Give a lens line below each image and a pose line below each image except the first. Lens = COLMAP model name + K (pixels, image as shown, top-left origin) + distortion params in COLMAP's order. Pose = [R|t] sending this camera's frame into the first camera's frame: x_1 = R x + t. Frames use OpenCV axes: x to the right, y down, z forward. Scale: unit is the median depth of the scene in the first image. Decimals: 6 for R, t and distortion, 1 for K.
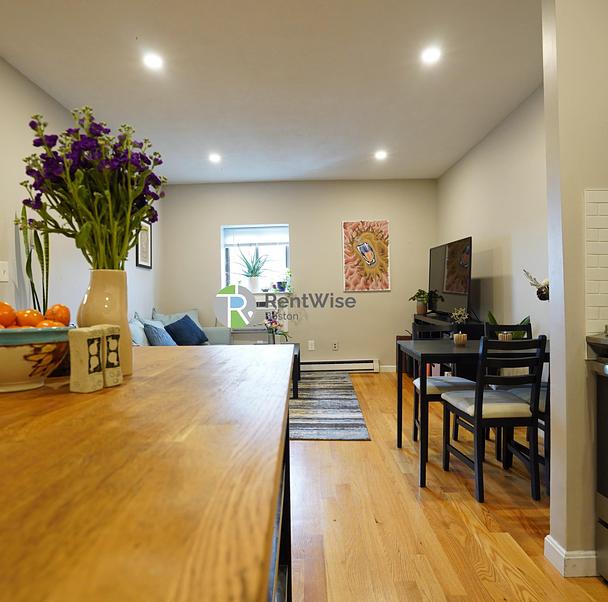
lens RADIAL K [[446.6, 0, 304.0], [0, 446.6, 301.0], [0, 0, 1]] dist [-0.065494, 0.033213]
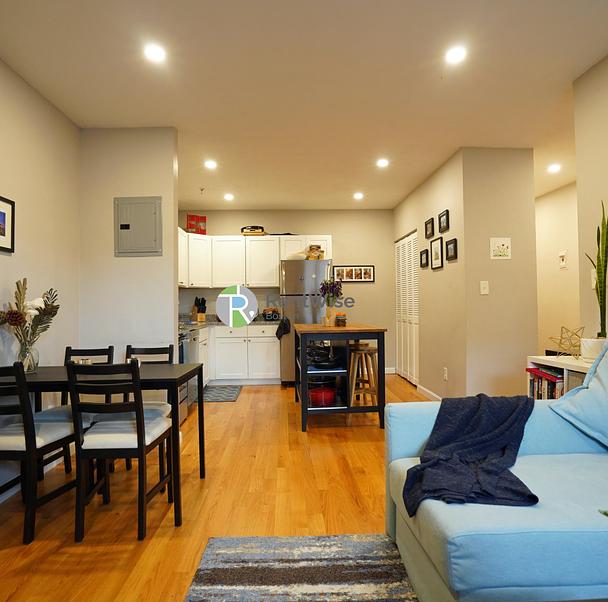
lens RADIAL K [[435.9, 0, 297.1], [0, 435.9, 301.3], [0, 0, 1]] dist [-0.072192, 0.042705]
pose [[-0.999412, 0.017745, -0.029324, 0.033578], [0.017894, 0.999828, -0.004813, -0.024957], [0.029234, -0.005335, -0.999558, 1.525002]]
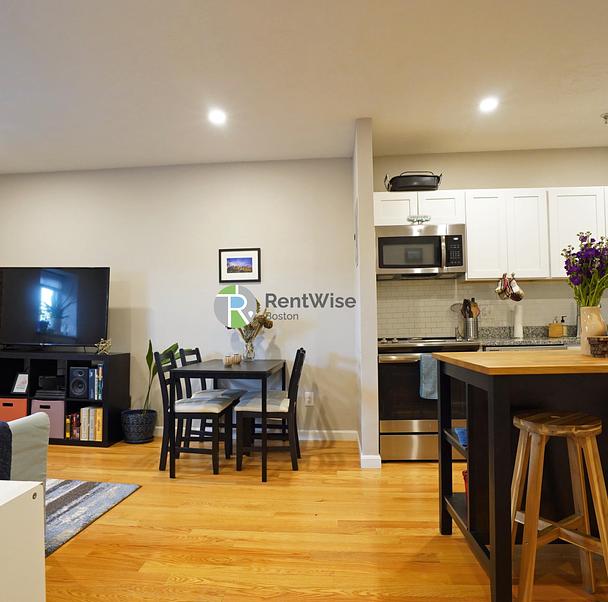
lens RADIAL K [[446.6, 0, 304.0], [0, 446.6, 301.0], [0, 0, 1]] dist [-0.065494, 0.033213]
pose [[0.084042, 0.050799, 0.995167, -0.677873], [0.020679, 0.998396, -0.052711, -0.005566], [-0.996248, 0.025009, 0.082856, 0.550529]]
